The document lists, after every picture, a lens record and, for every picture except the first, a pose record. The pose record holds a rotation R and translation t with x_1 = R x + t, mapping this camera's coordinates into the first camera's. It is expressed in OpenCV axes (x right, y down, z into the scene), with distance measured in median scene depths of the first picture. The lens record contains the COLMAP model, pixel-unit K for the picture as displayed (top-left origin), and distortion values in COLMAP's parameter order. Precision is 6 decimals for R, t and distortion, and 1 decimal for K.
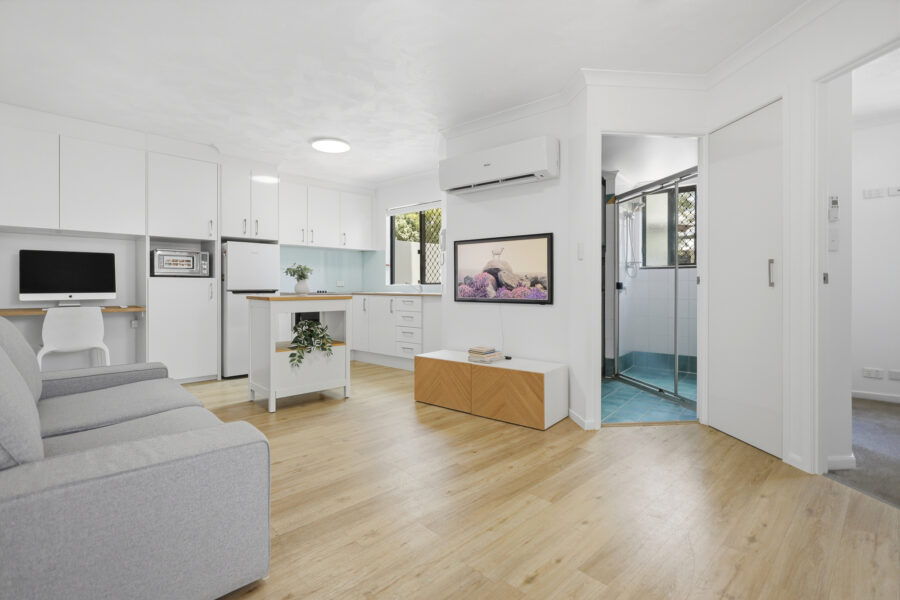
lens RADIAL K [[428.0, 0, 449.5], [0, 428.0, 284.9], [0, 0, 1]] dist [0.001506, 0.001017]
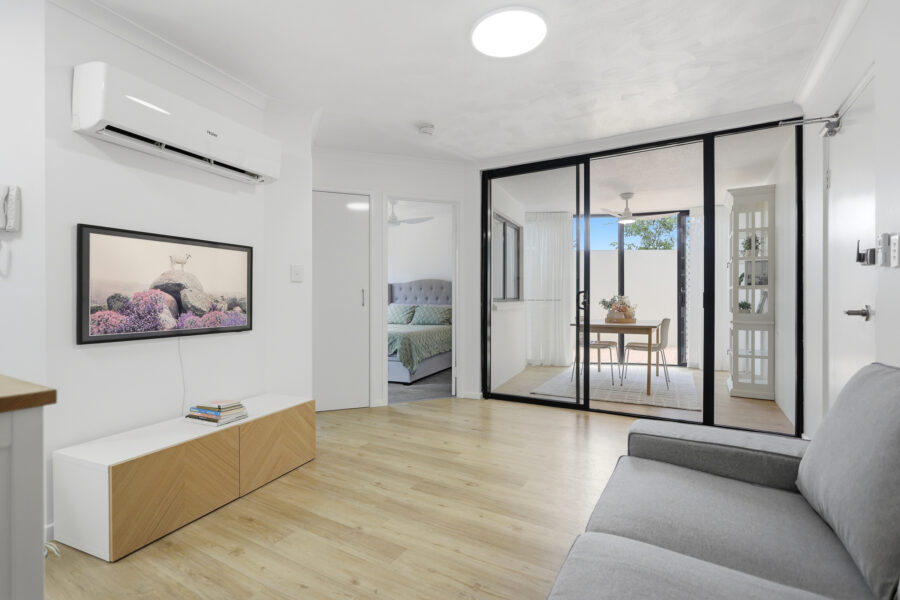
lens RADIAL K [[428.0, 0, 442.3], [0, 428.0, 299.7], [0, 0, 1]] dist [0.001506, 0.001017]
pose [[-0.273265, -0.003117, 0.961934, -0.603882], [-0.002635, 0.999993, 0.002492, -0.016426], [-0.961935, -0.001854, -0.273271, 0.753667]]
